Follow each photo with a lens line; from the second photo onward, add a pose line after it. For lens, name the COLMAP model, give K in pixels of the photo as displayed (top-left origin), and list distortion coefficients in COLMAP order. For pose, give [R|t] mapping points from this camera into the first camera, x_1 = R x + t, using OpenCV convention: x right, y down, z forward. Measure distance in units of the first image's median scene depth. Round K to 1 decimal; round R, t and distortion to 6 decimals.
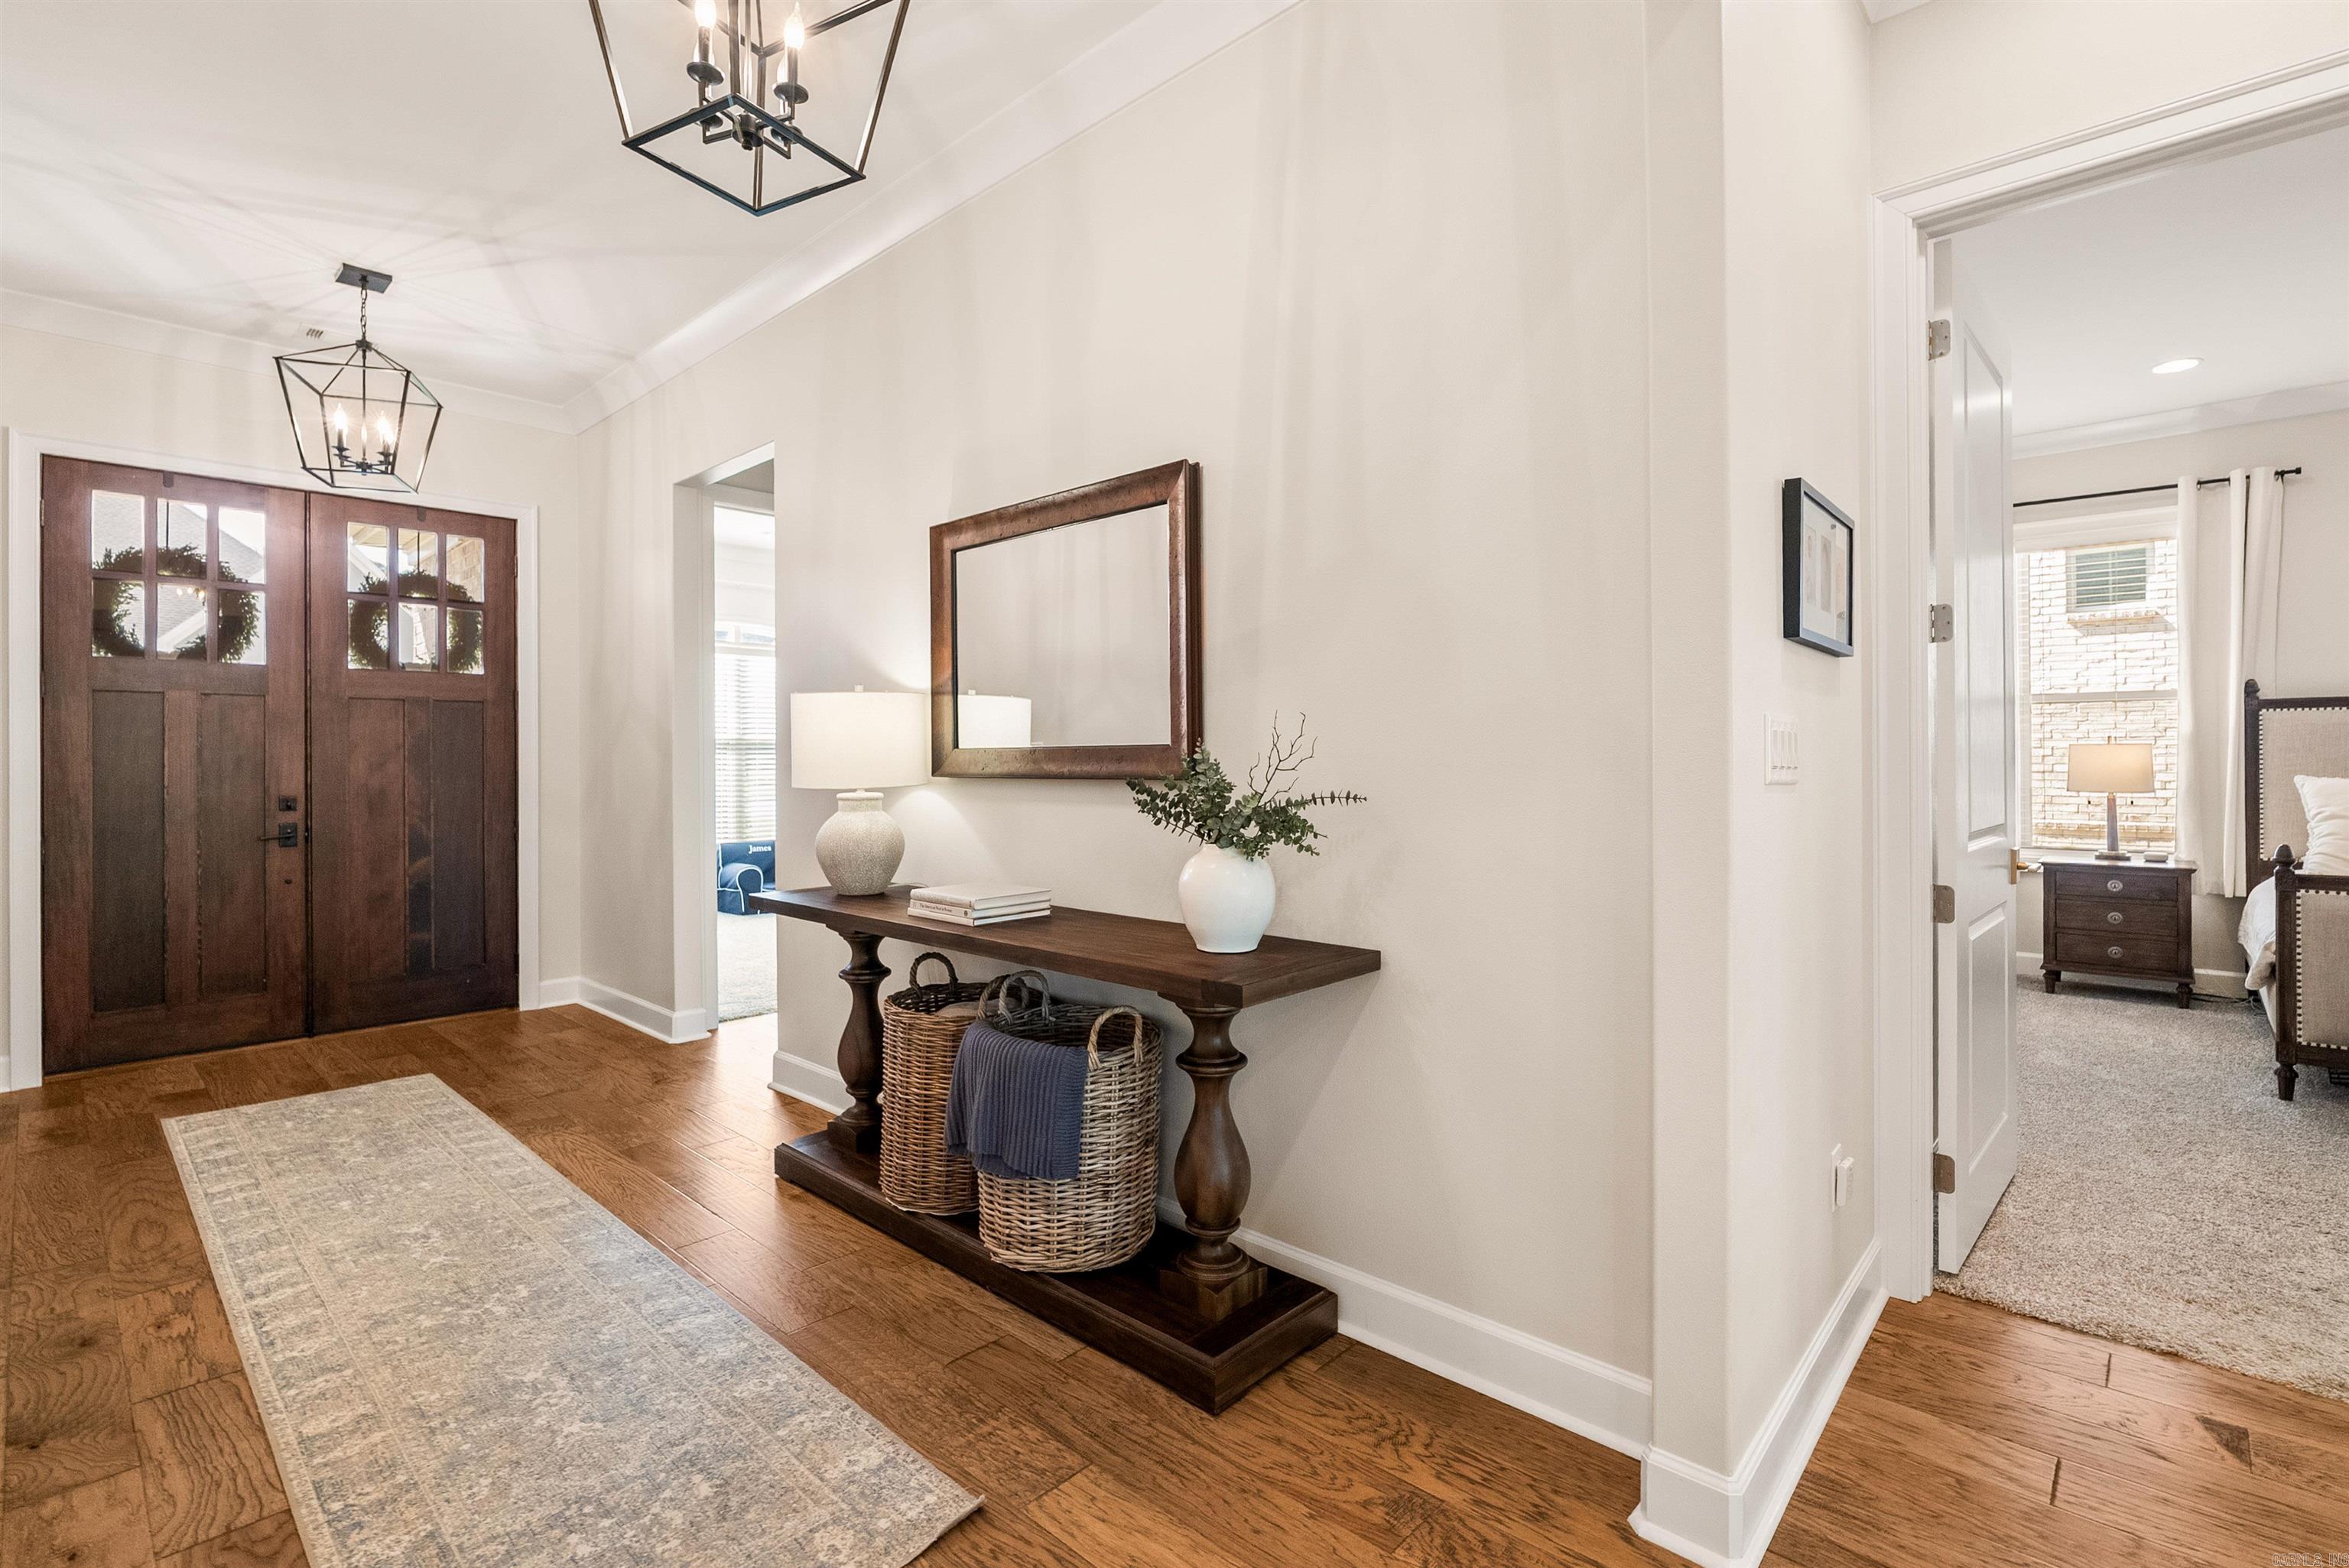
lens RADIAL K [[1067.5, 0, 1181.9], [0, 1067.5, 766.5], [0, 0, 1]] dist [-0.009150, 0.001156]
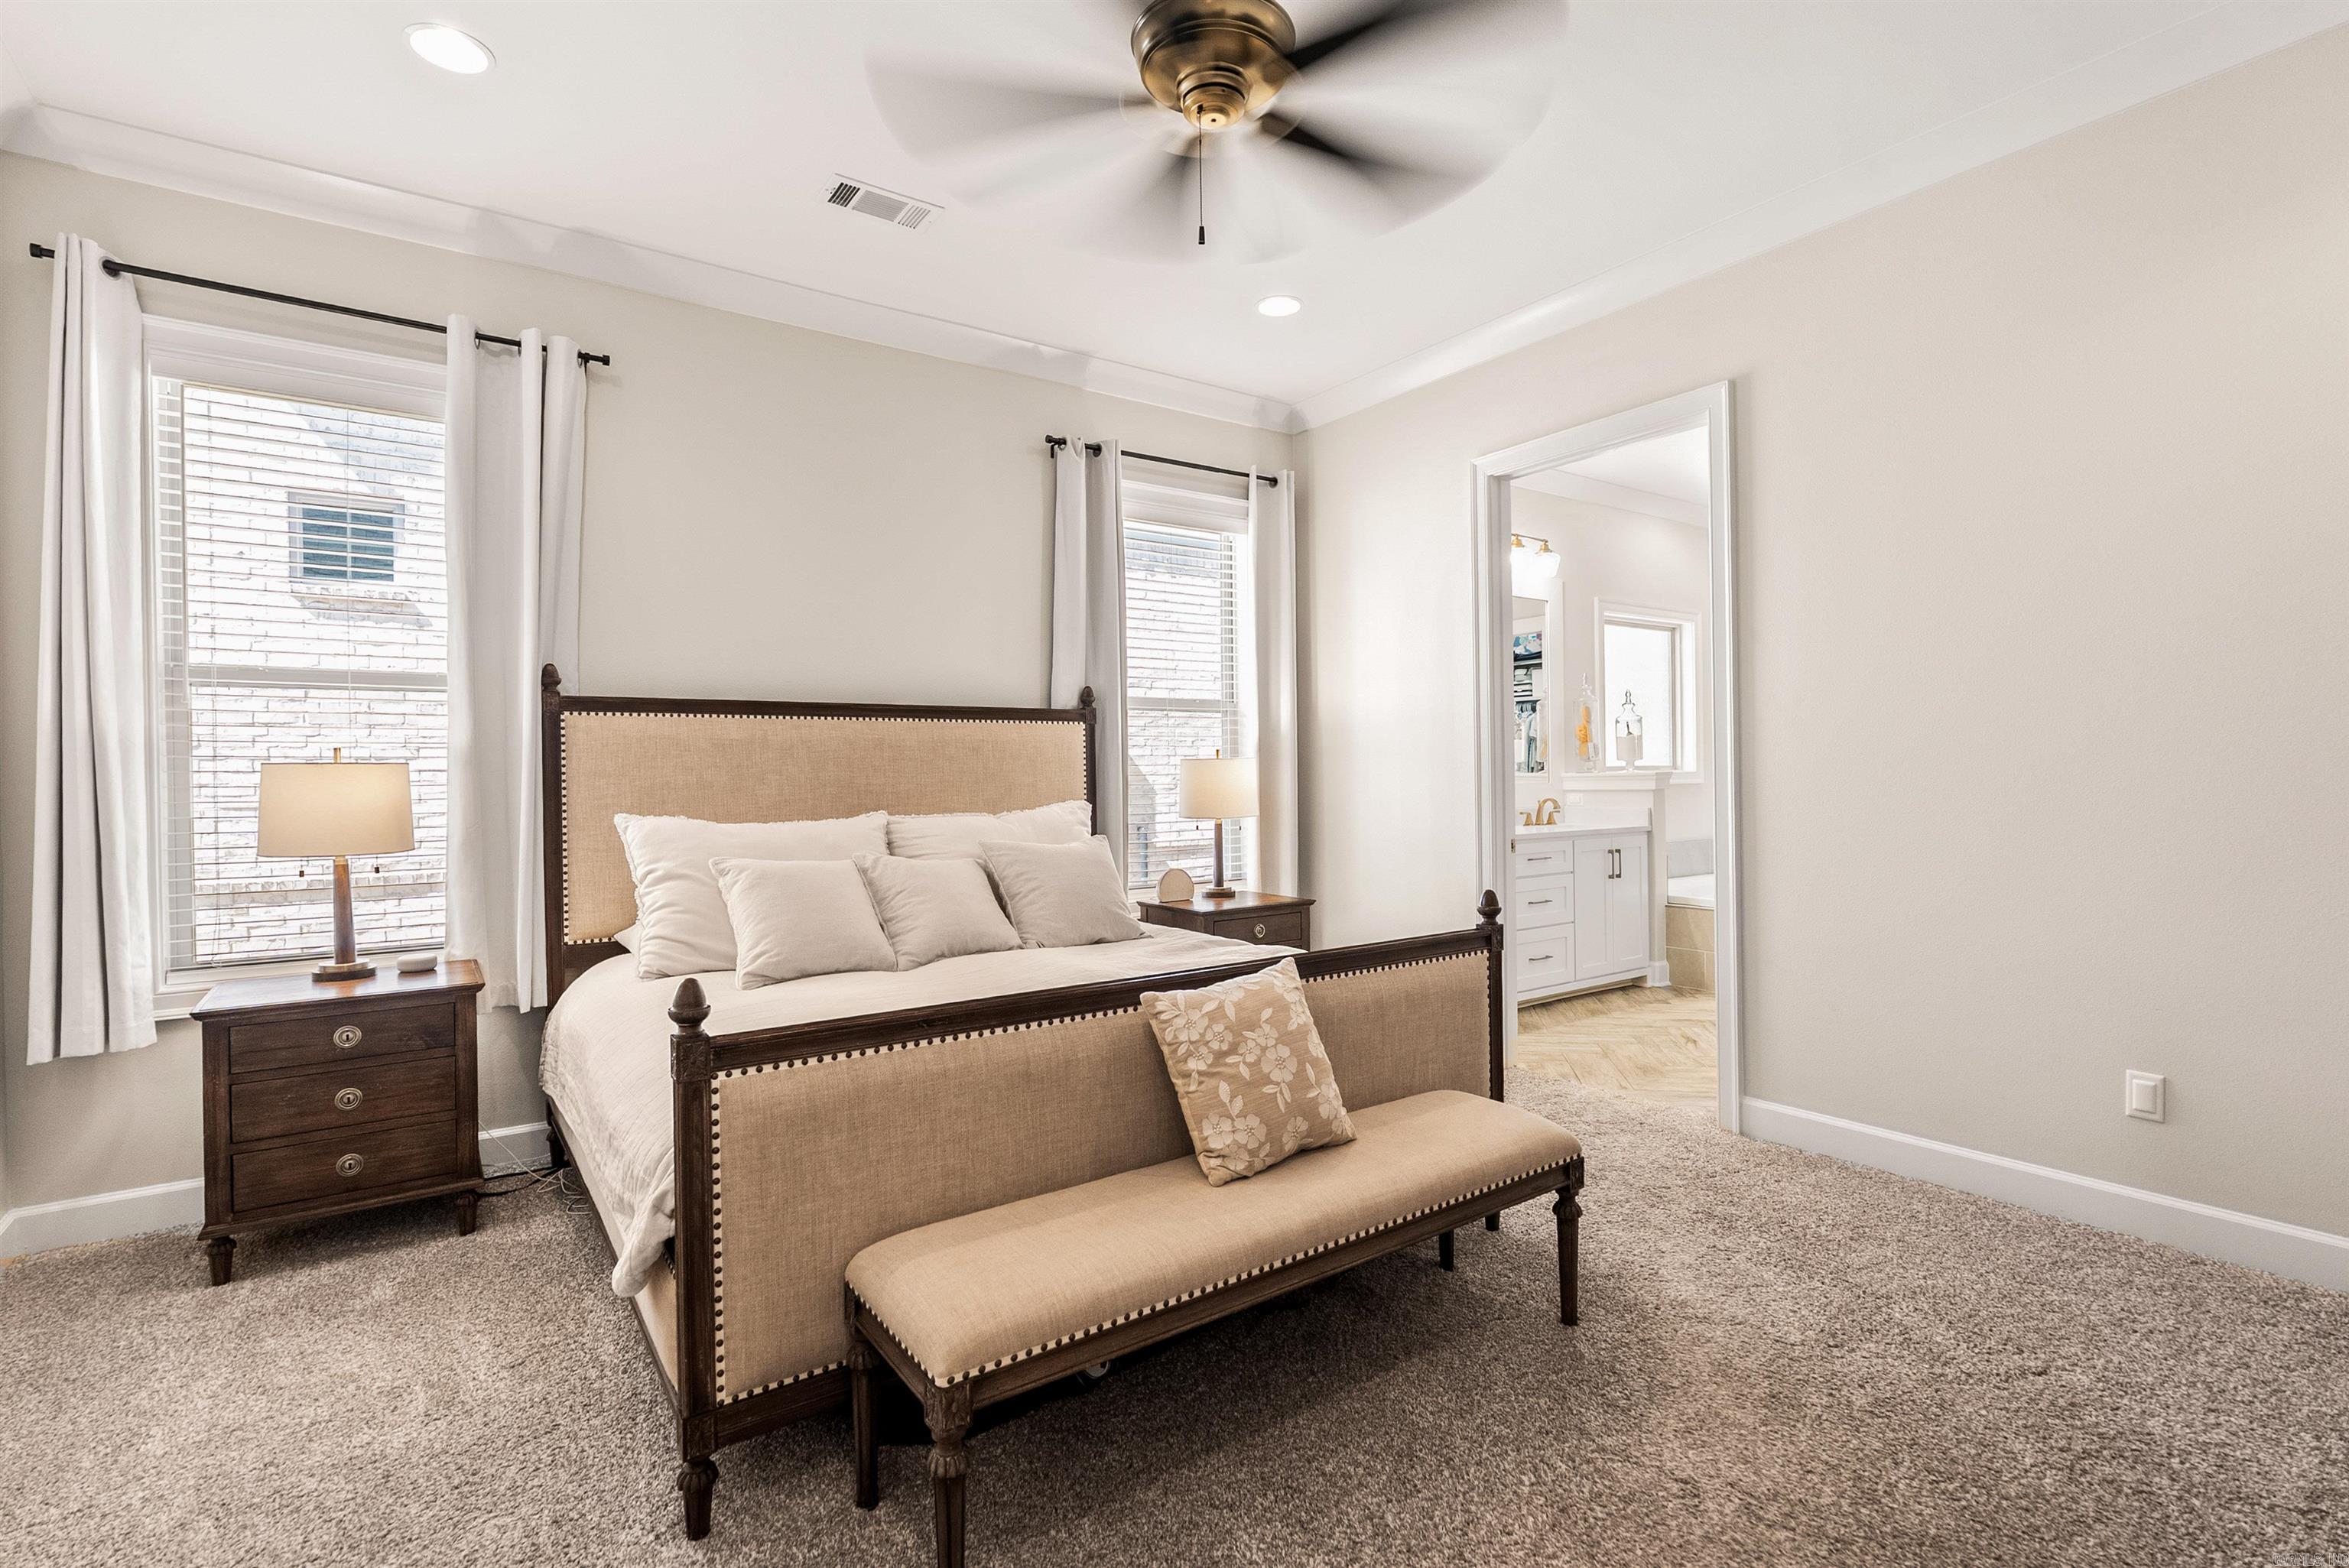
lens RADIAL K [[1090.9, 0, 1189.6], [0, 1090.9, 773.8], [0, 0, 1]] dist [-0.000994, 0.000438]
pose [[0.198957, 0.003352, 0.980002, 0.440248], [0.013158, 0.999895, -0.006091, -0.006705], [-0.979920, 0.014107, 0.198892, 0.490734]]
